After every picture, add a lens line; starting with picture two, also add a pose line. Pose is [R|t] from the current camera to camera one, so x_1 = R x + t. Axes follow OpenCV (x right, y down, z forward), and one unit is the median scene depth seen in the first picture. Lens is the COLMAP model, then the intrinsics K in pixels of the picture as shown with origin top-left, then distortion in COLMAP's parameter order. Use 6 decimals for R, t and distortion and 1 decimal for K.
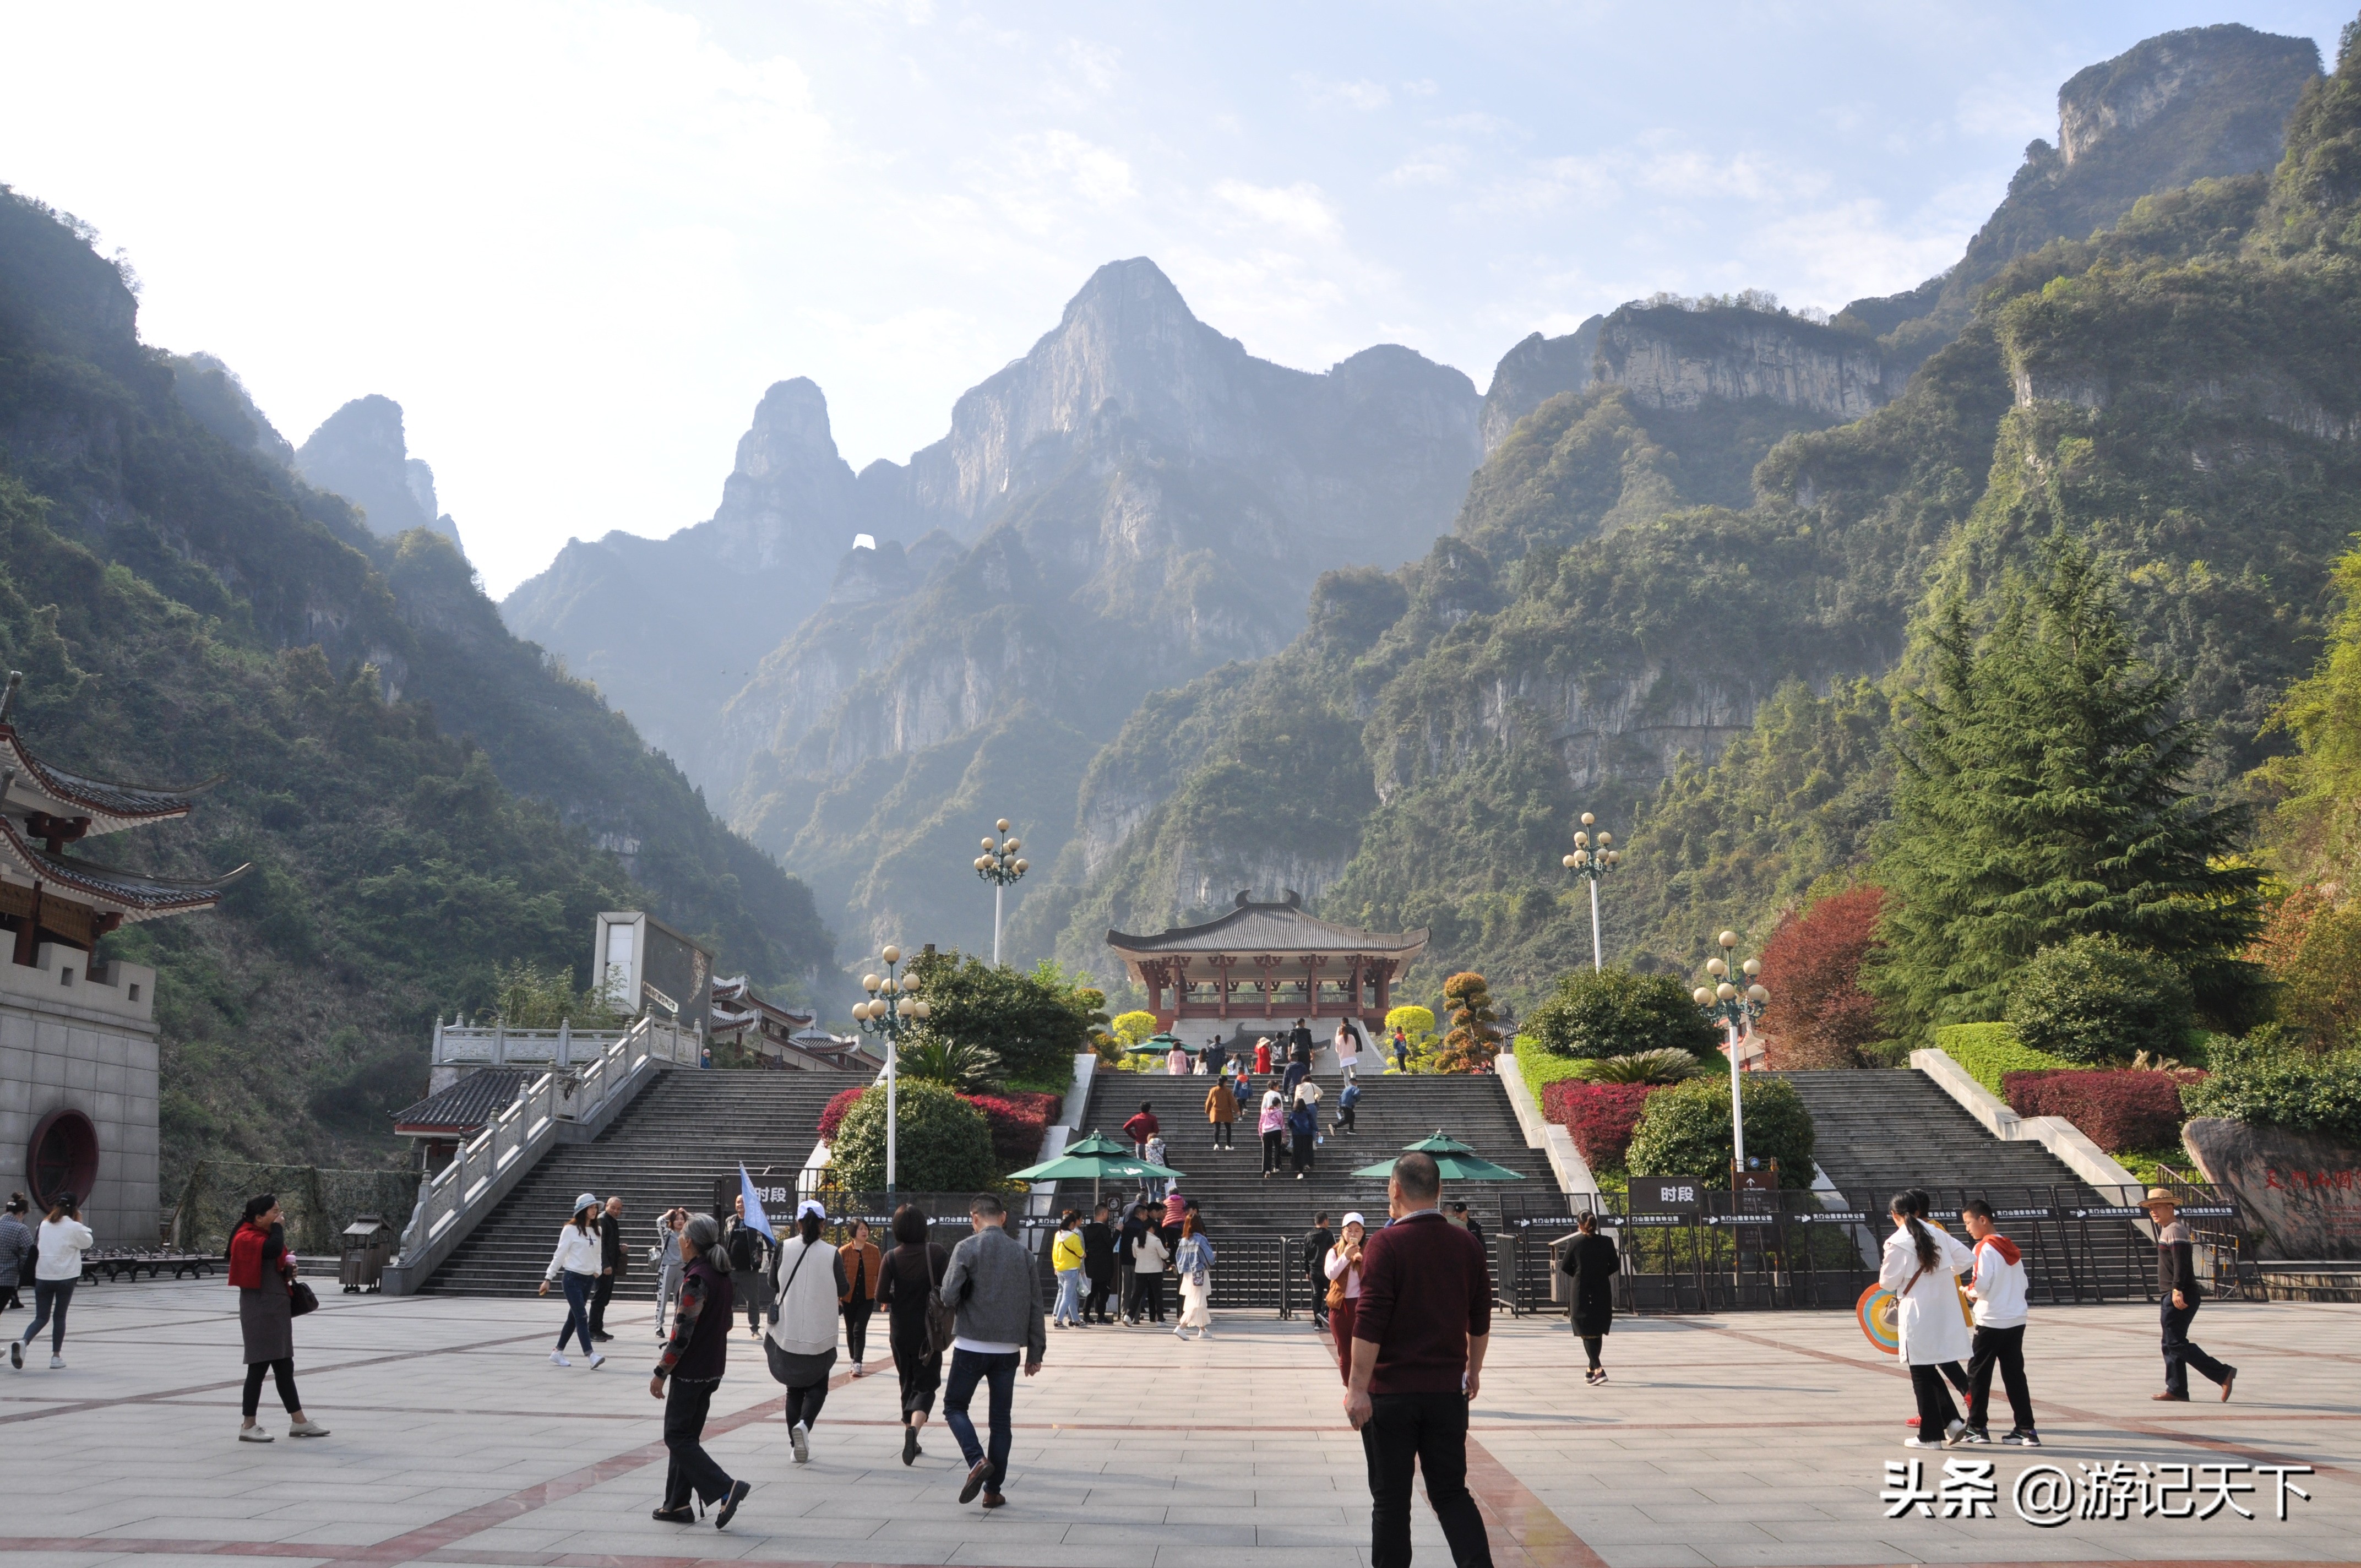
lens RADIAL K [[1863.3, 0, 1166.0], [0, 1863.3, 805.3], [0, 0, 1]] dist [-0.159566, 0.124087]
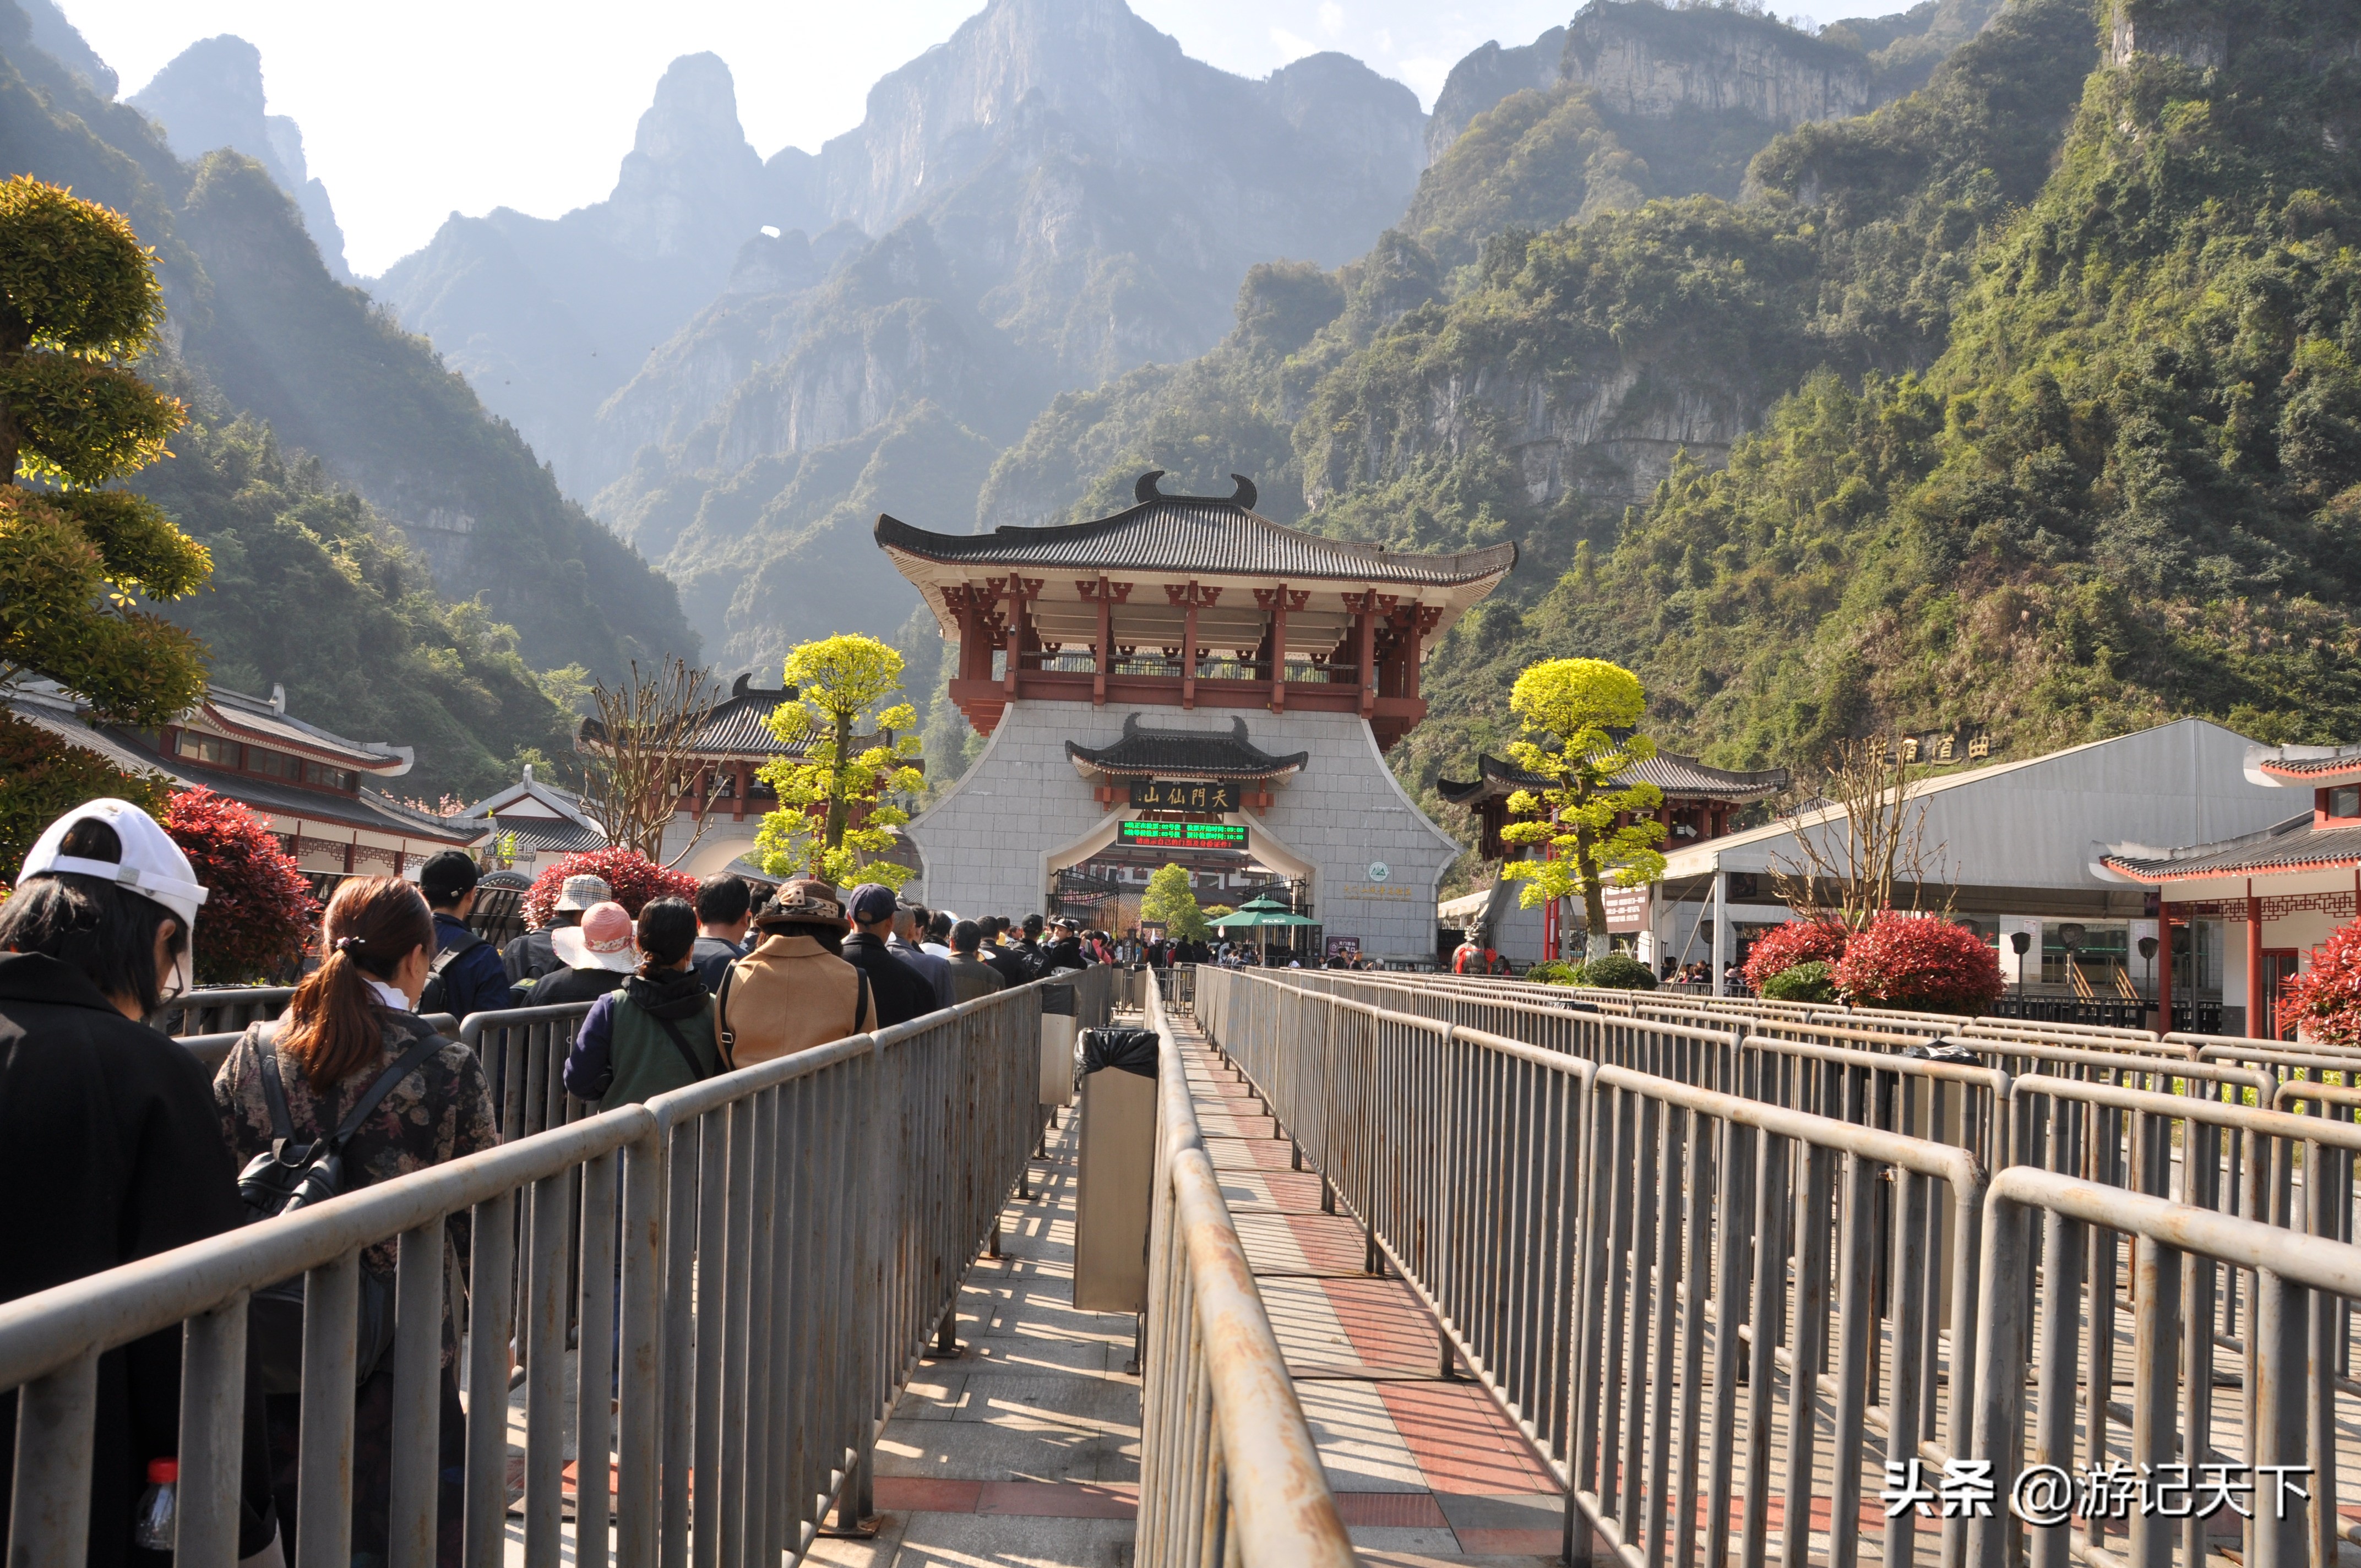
lens RADIAL K [[1871.4, 0, 1162.8], [0, 1871.4, 807.8], [0, 0, 1]] dist [-0.162470, 0.131684]
pose [[0.997598, 0.044089, 0.053430, 0.004662], [-0.051388, 0.988242, 0.144006, 0.014697], [-0.046453, -0.146406, 0.988133, 0.104777]]
